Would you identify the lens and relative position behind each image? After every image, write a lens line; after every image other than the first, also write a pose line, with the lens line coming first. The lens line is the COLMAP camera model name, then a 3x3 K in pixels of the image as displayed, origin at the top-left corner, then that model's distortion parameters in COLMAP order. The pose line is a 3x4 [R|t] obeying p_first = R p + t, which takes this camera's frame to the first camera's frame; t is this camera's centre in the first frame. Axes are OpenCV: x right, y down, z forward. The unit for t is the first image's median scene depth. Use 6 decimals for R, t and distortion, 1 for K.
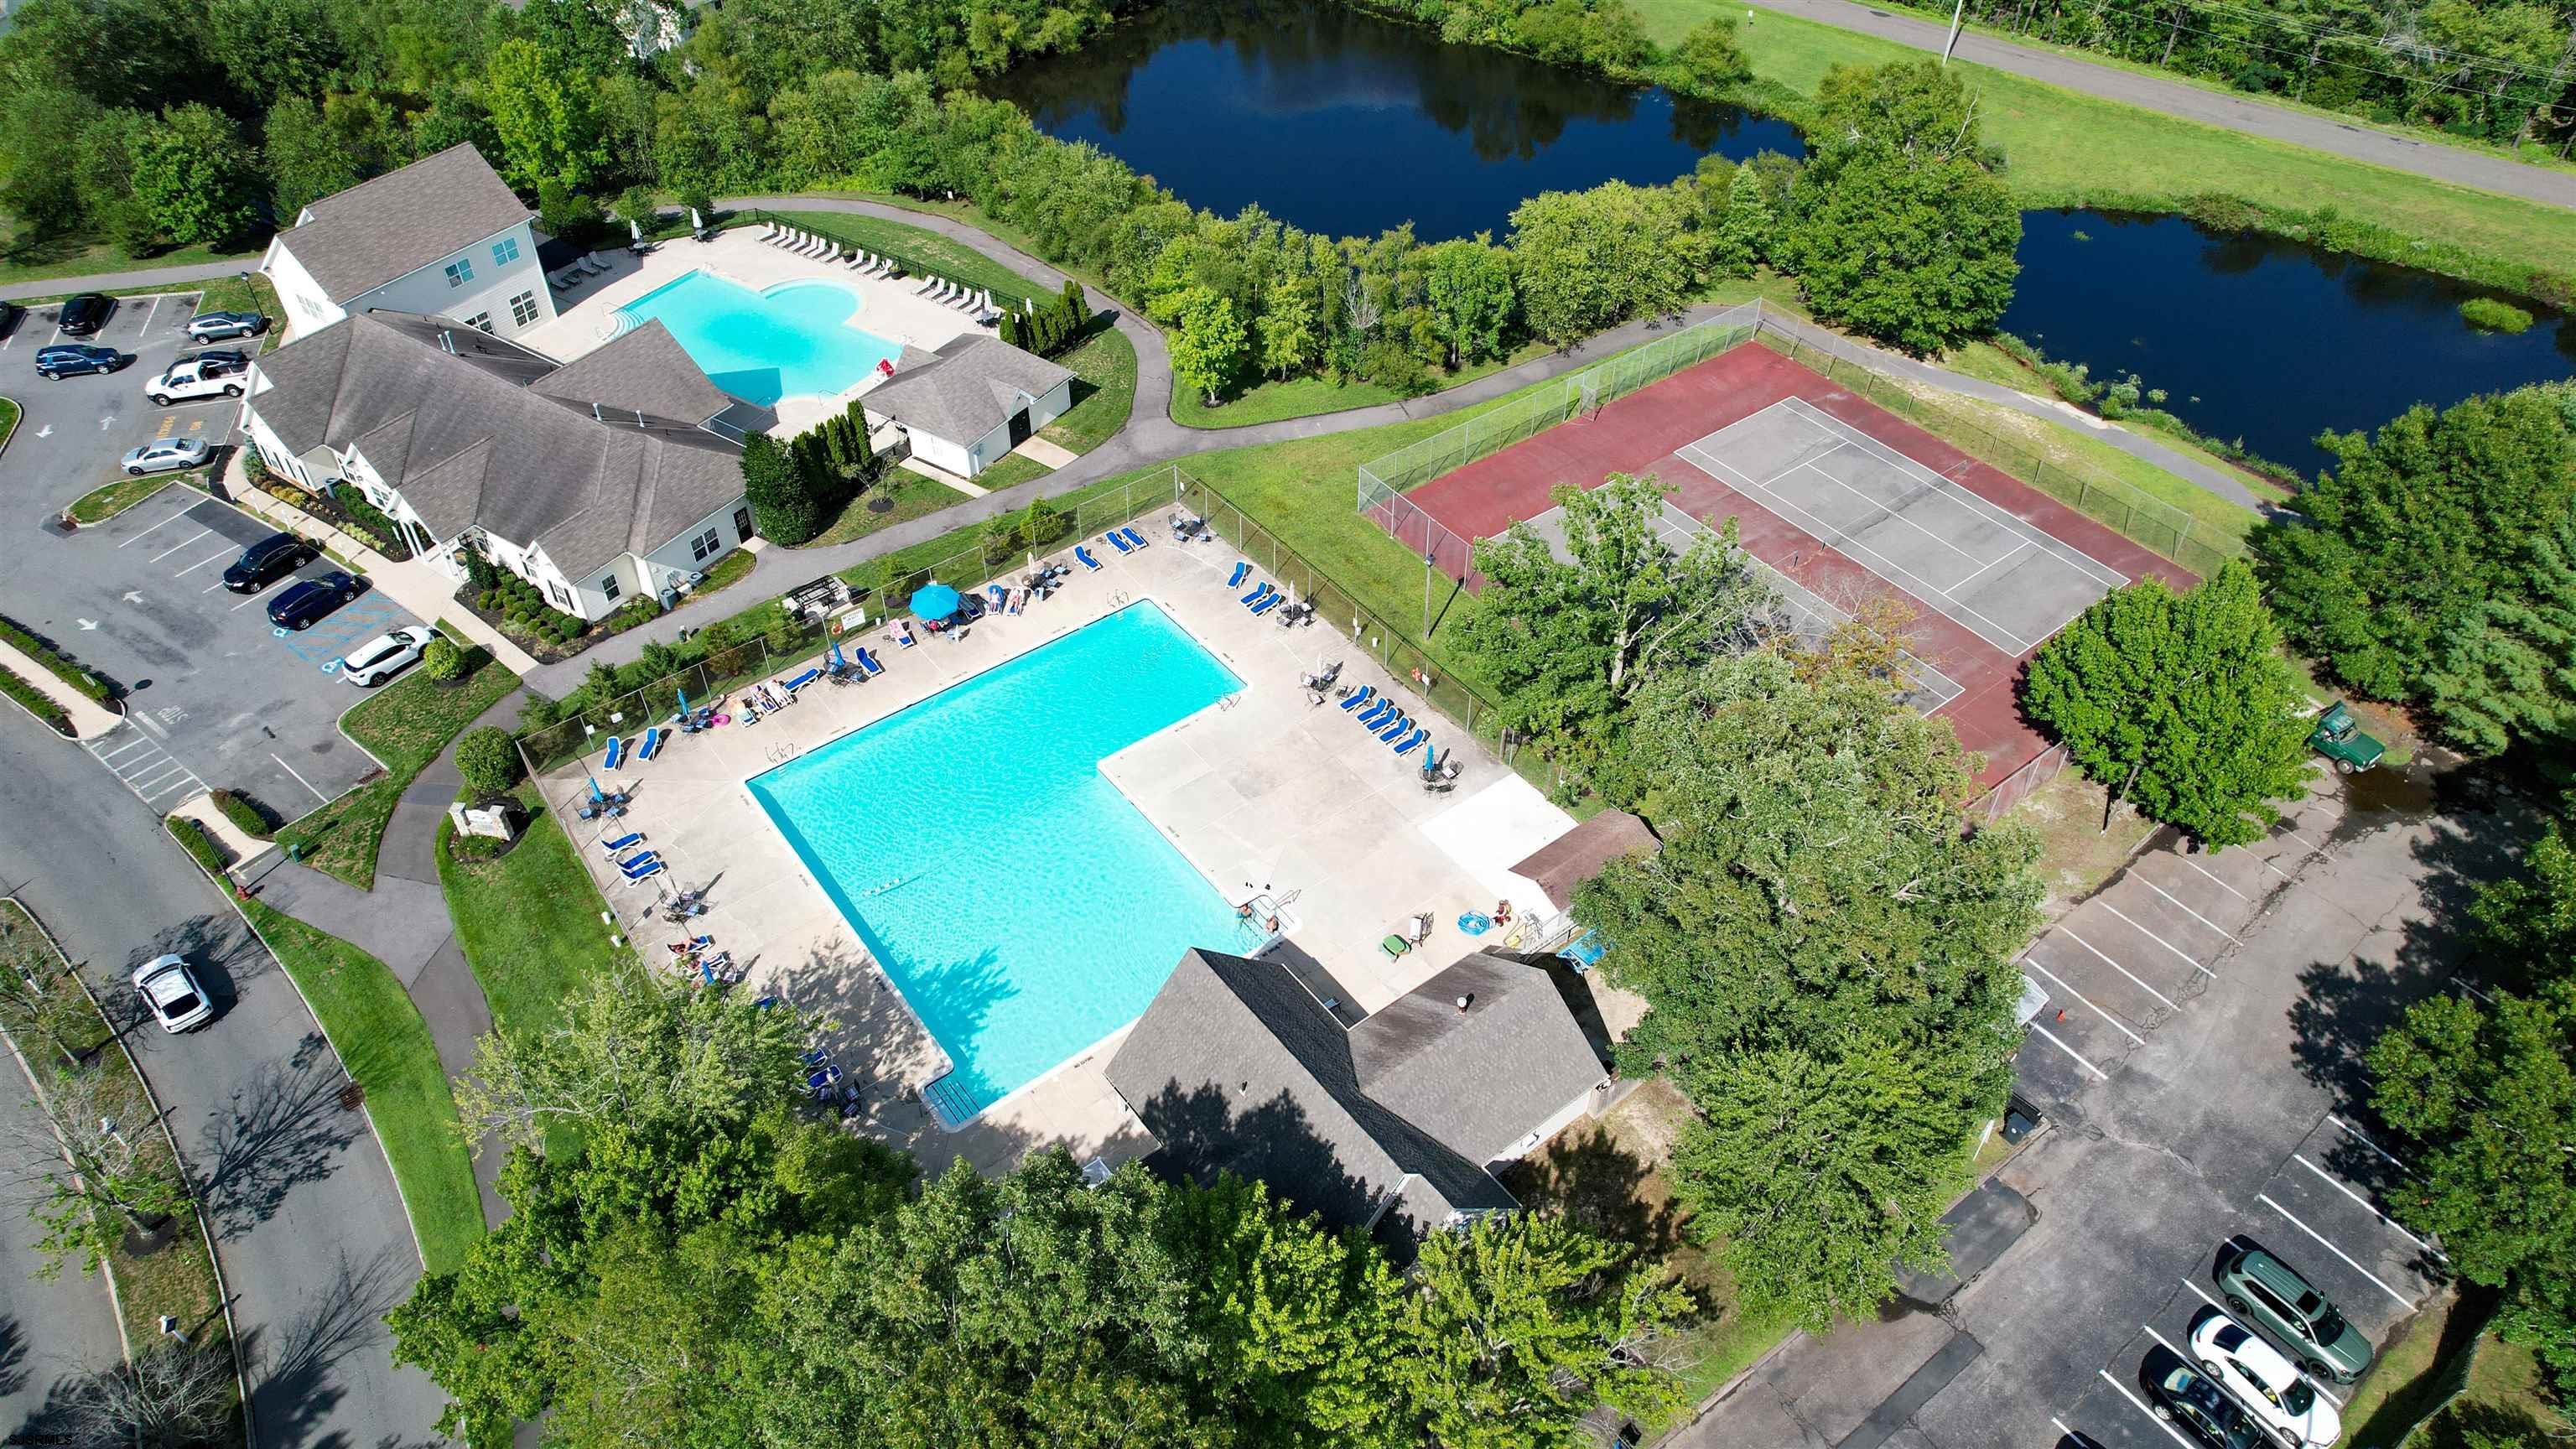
lens RADIAL K [[1655.4, 0, 1288.0], [0, 1655.4, 724.5], [0, 0, 1]] dist [-0.079715, 0.079288]
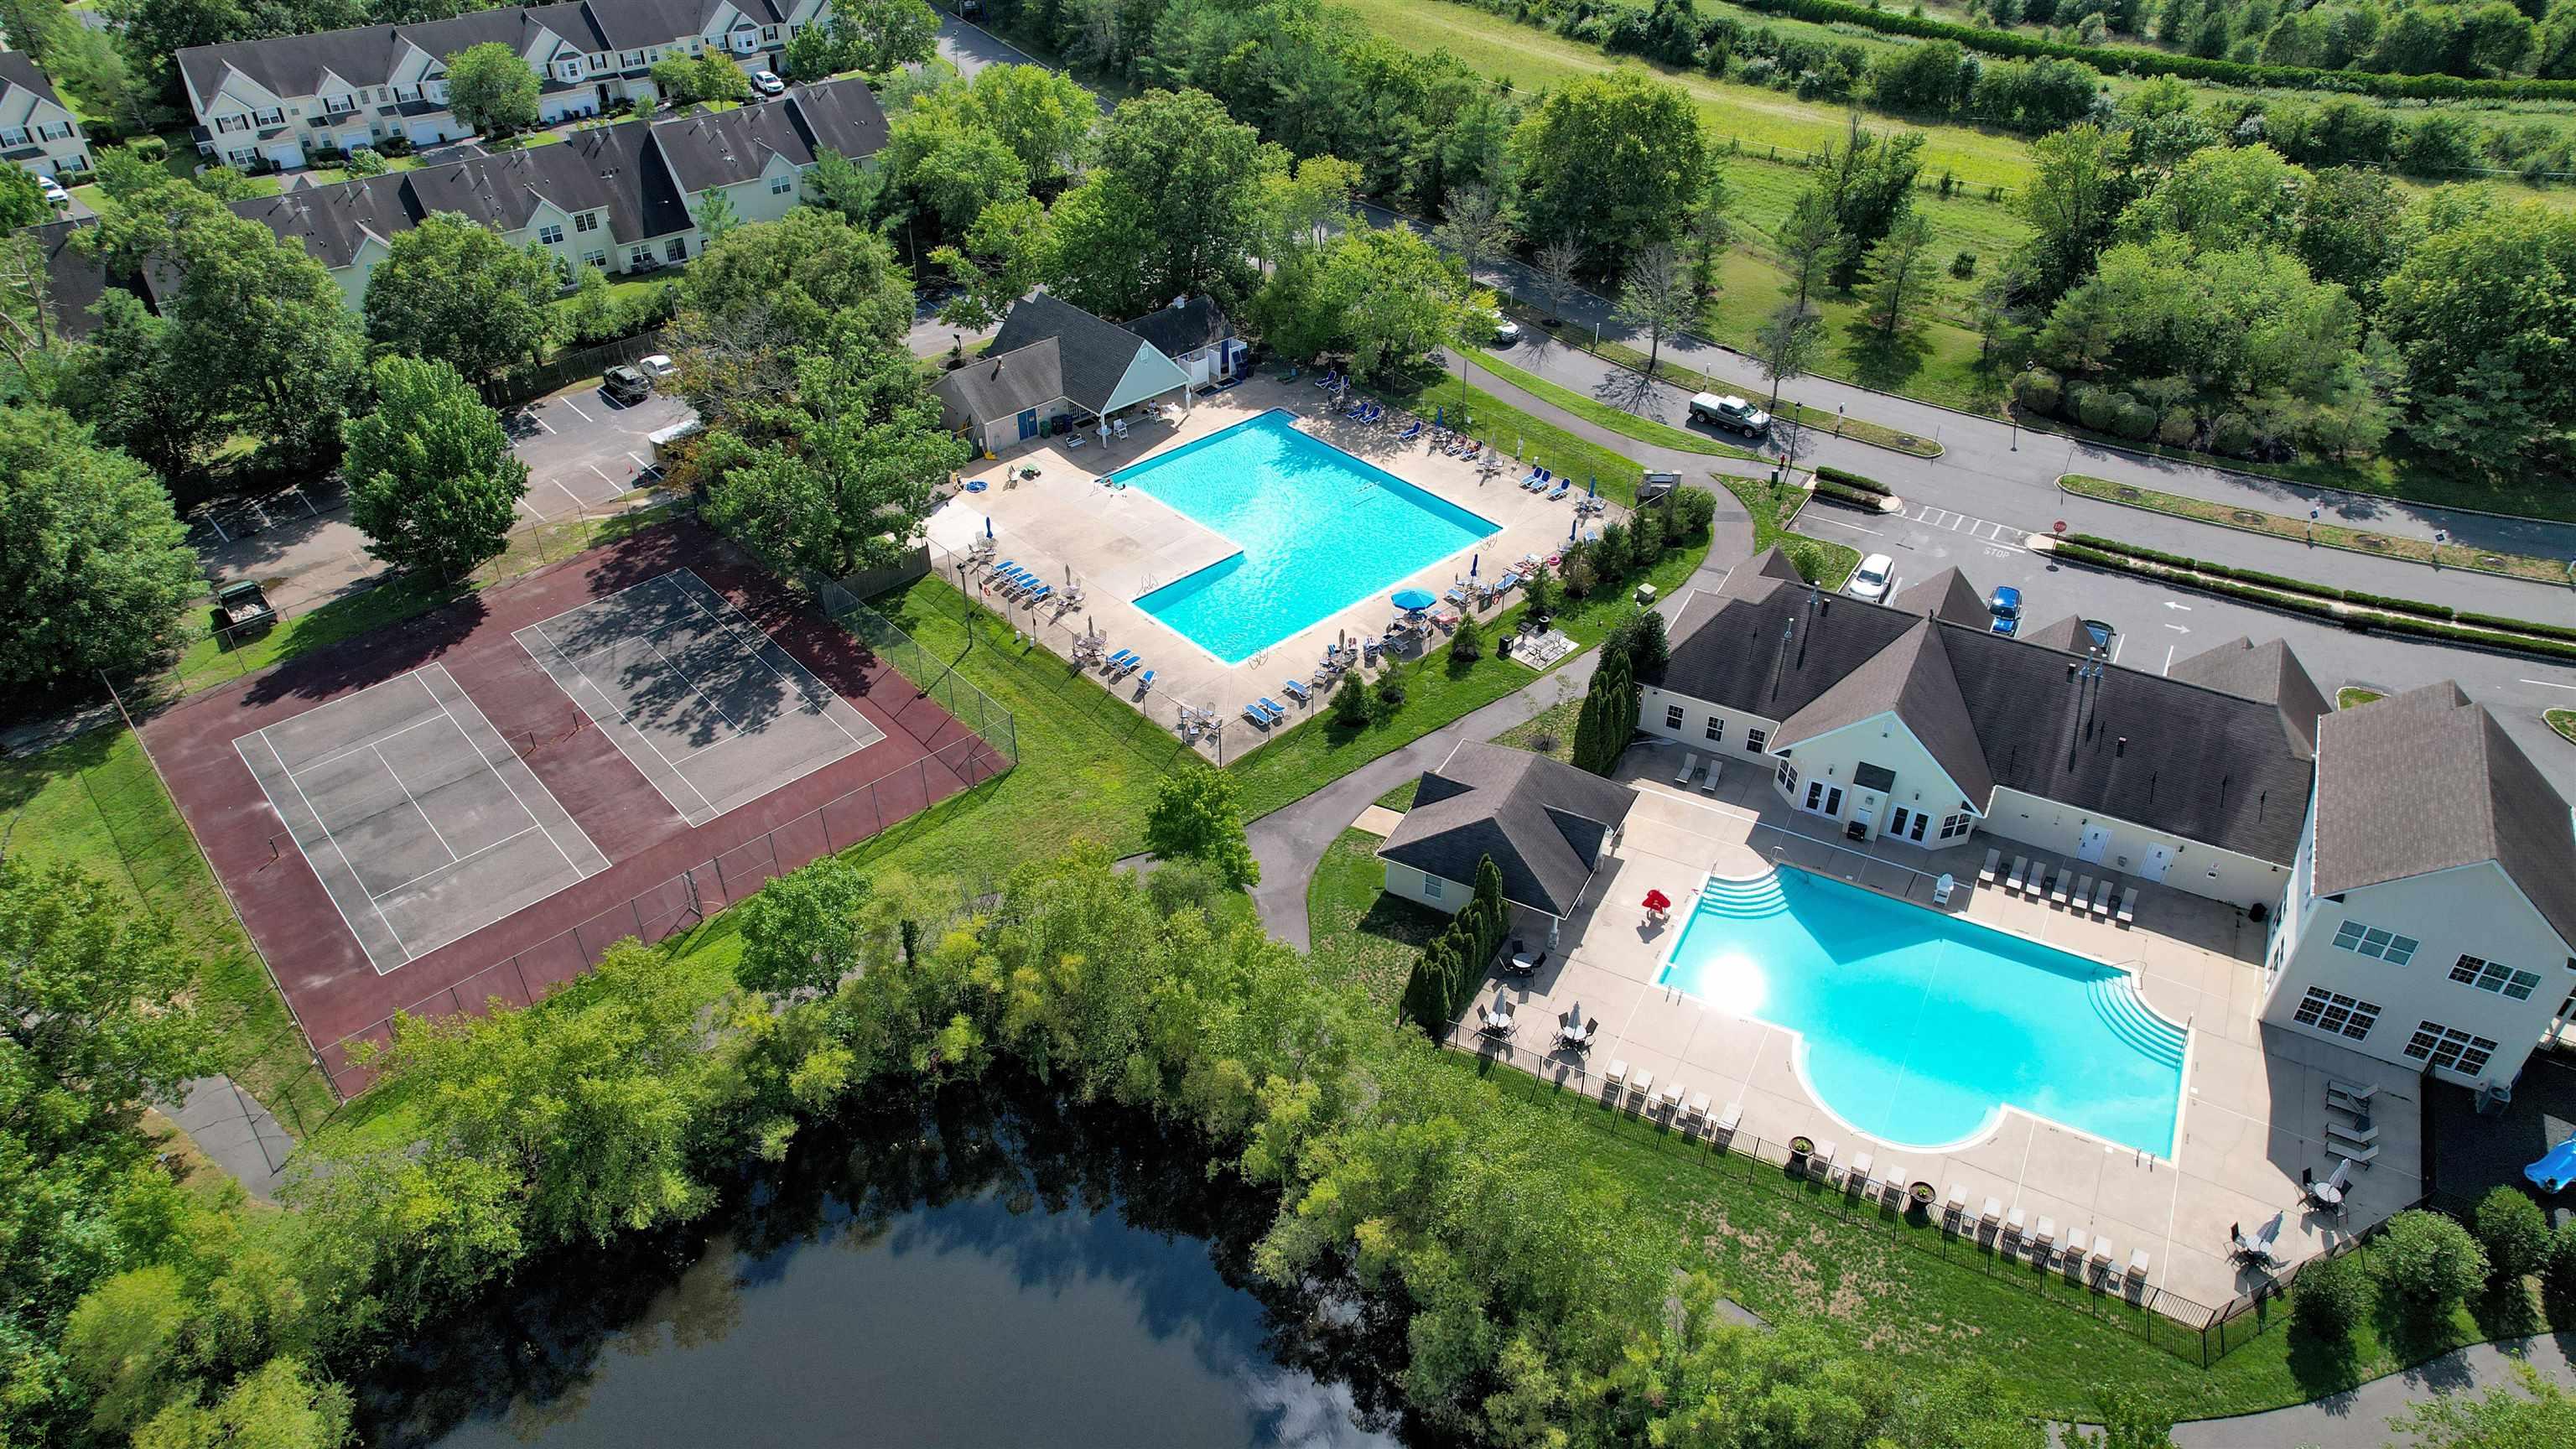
lens RADIAL K [[1655.4, 0, 1288.0], [0, 1655.4, 724.5], [0, 0, 1]] dist [-0.079715, 0.079288]
pose [[-0.996384, 0.055870, -0.064008, -0.054736], [-0.050094, 0.222175, 0.973719, -1.149414], [0.068622, 0.973405, -0.218573, 1.335360]]
